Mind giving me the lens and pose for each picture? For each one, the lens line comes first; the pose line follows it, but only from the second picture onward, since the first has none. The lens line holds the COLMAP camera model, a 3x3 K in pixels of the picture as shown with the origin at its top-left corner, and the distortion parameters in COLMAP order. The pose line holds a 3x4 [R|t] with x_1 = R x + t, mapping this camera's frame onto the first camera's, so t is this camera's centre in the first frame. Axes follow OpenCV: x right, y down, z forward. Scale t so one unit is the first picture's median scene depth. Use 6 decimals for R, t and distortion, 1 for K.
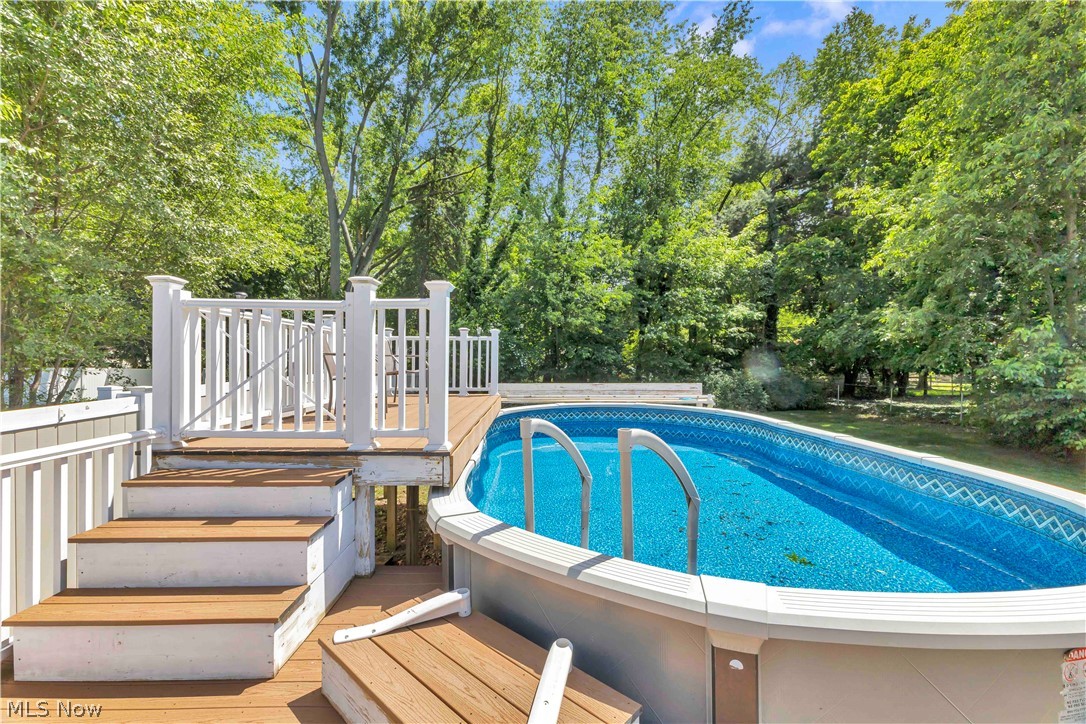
lens RADIAL K [[474.2, 0, 541.6], [0, 474.2, 357.5], [0, 0, 1]] dist [-0.000179, -0.000104]
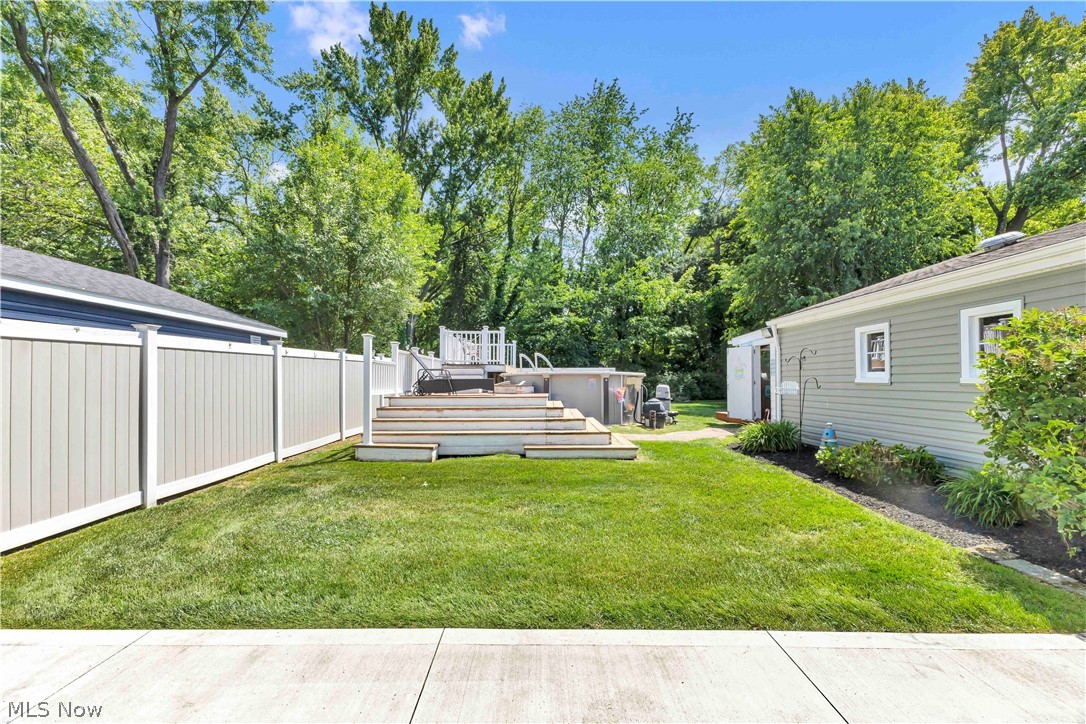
lens RADIAL K [[474.2, 0, 544.6], [0, 474.2, 372.0], [0, 0, 1]] dist [-0.000179, -0.000104]
pose [[0.999039, 0.000881, -0.043821, 0.054241], [-0.001523, 0.999892, -0.014618, 0.037426], [0.043803, 0.014671, 0.998932, -0.379429]]
